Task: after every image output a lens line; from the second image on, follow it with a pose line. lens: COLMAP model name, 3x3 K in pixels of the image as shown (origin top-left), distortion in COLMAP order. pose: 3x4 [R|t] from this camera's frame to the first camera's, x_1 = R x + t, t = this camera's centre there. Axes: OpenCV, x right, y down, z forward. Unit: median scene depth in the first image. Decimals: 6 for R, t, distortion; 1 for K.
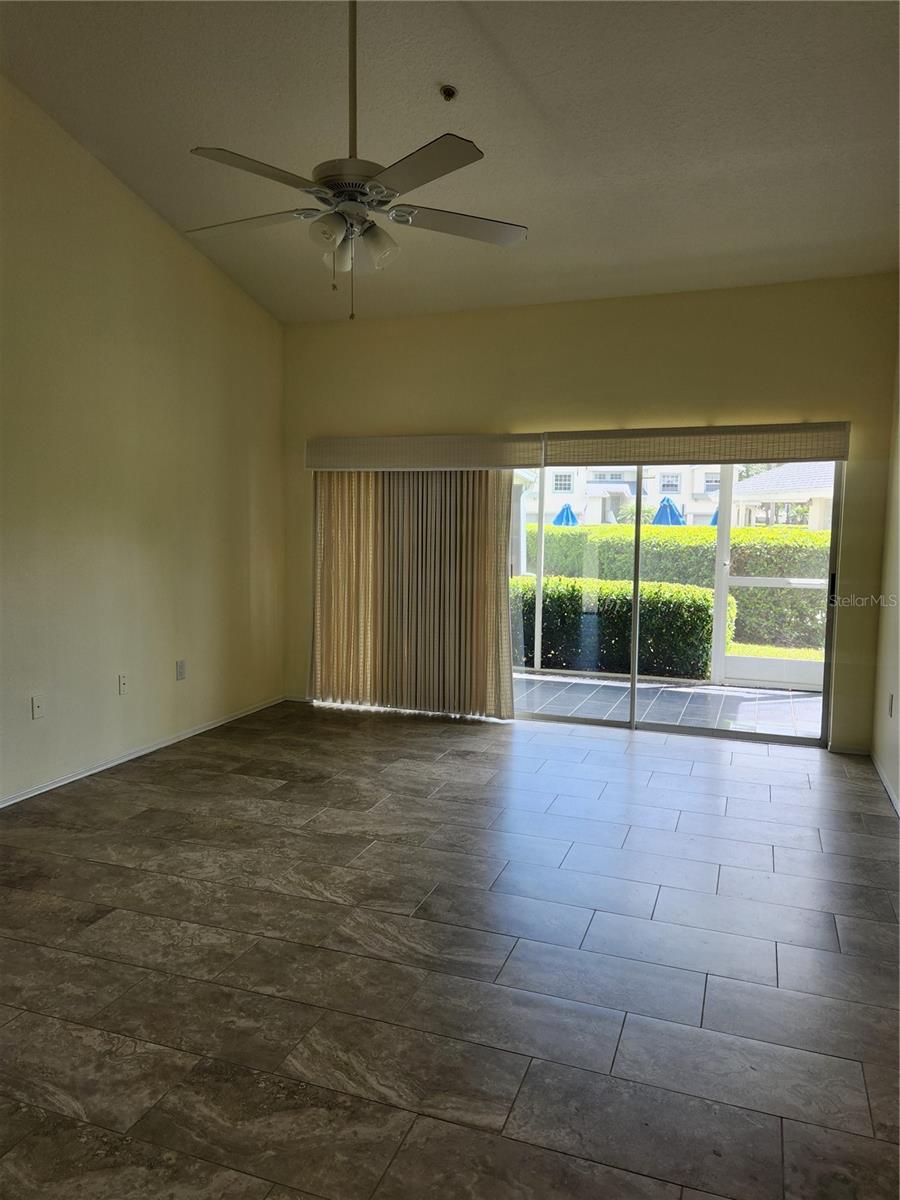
lens RADIAL K [[846.5, 0, 450.0], [0, 846.5, 600.0], [0, 0, 1]] dist [0.075169, -0.066189]
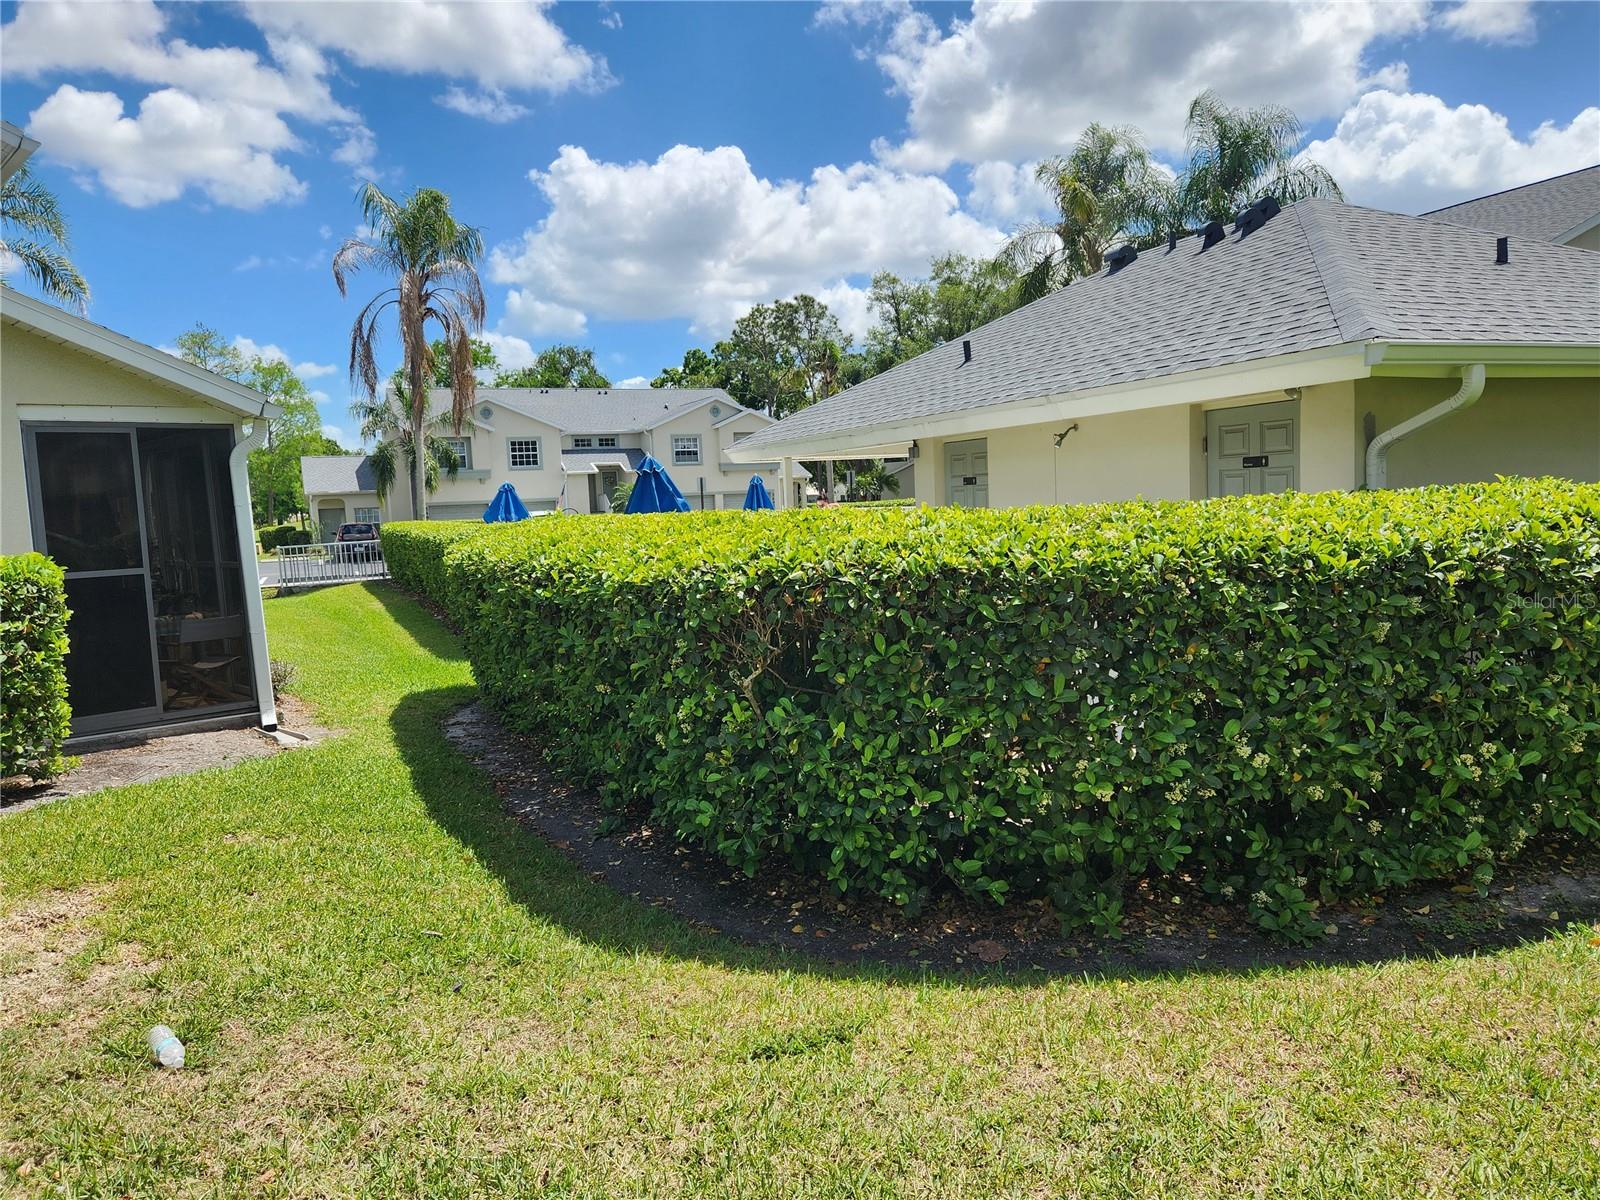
lens RADIAL K [[1128.7, 0, 800.0], [0, 1128.7, 600.0], [0, 0, 1]] dist [0.075169, -0.066189]
pose [[0.942379, -0.081712, 0.324413, 0.087203], [0.086096, 0.996286, 0.000841, -0.021922], [-0.323277, 0.027138, 0.945915, 0.253663]]
